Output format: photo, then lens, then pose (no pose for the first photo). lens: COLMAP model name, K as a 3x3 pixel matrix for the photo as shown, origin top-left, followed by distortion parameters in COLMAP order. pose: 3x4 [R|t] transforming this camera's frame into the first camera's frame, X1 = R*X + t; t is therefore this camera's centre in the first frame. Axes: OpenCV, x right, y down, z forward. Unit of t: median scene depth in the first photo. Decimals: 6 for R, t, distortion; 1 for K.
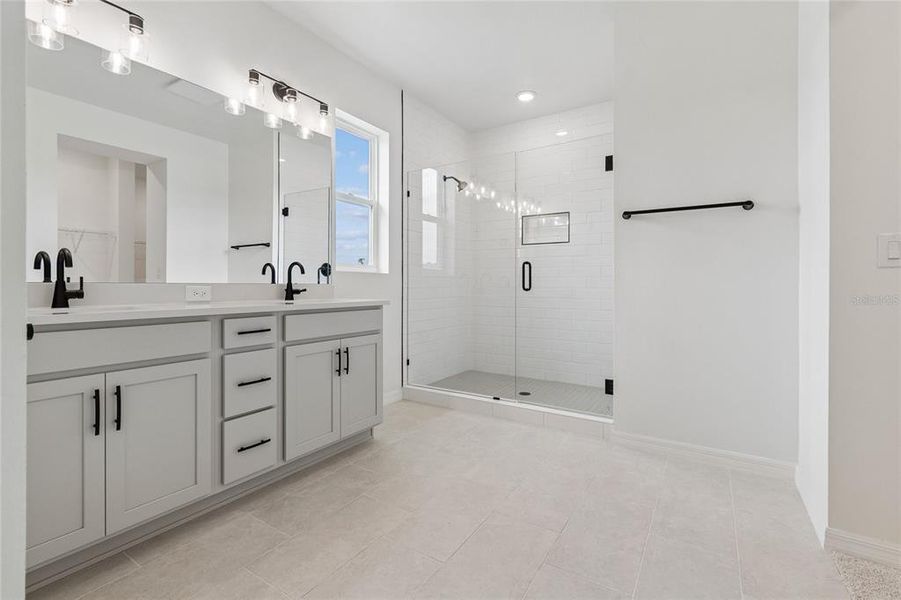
lens RADIAL K [[403.8, 0, 449.5], [0, 403.8, 282.6], [0, 0, 1]] dist [-0.000456, -0.000226]
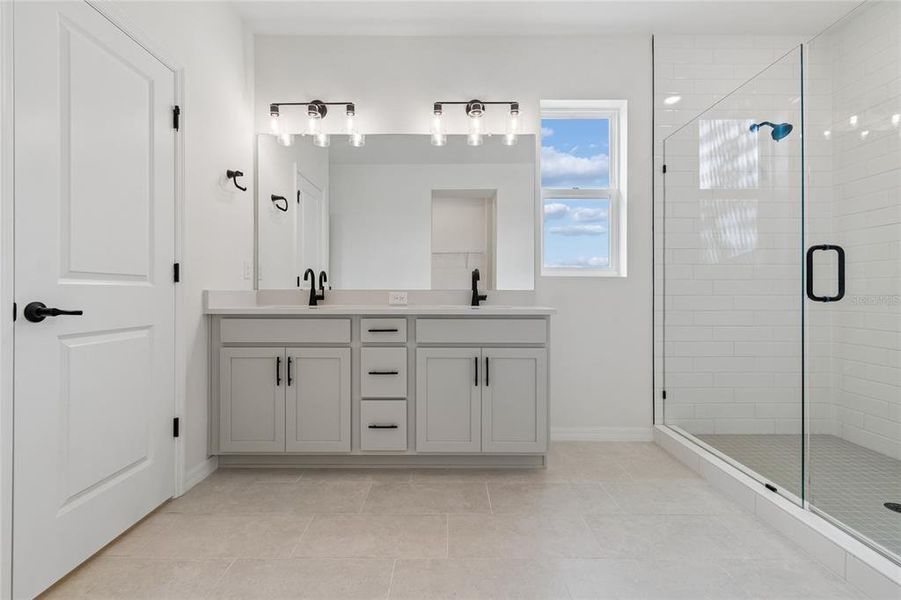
lens RADIAL K [[395.9, 0, 447.9], [0, 395.9, 291.1], [0, 0, 1]] dist [0.001767, -0.000028]
pose [[0.540261, -0.004547, -0.841485, 0.477180], [0.005753, 0.999982, -0.001710, 0.007468], [0.841478, -0.003917, 0.540278, 0.429612]]
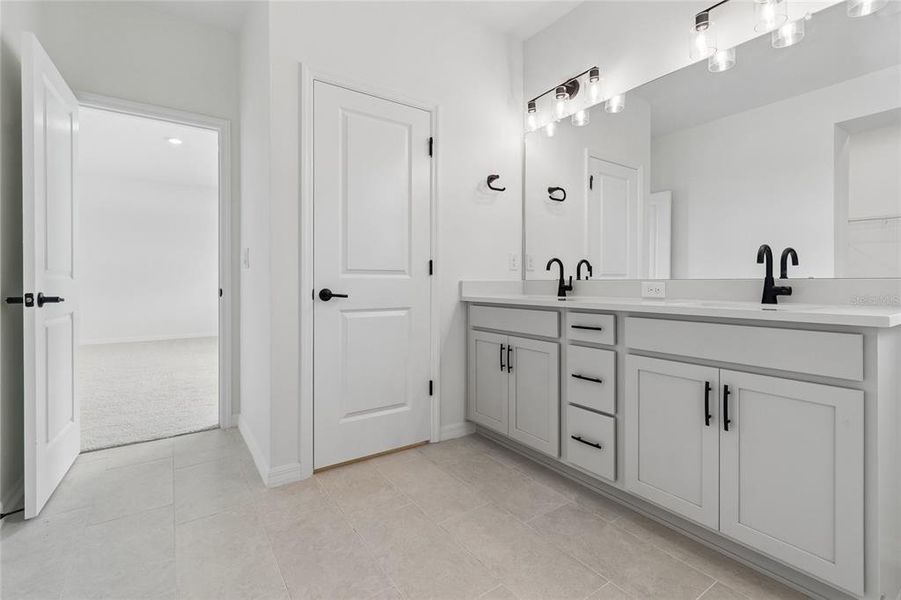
lens RADIAL K [[403.8, 0, 449.5], [0, 403.8, 282.6], [0, 0, 1]] dist [-0.000456, -0.000226]
pose [[-0.388948, -0.002745, -0.921255, 0.452566], [0.006328, 0.999964, -0.005651, 0.011056], [0.921238, -0.008027, -0.388917, 0.865792]]
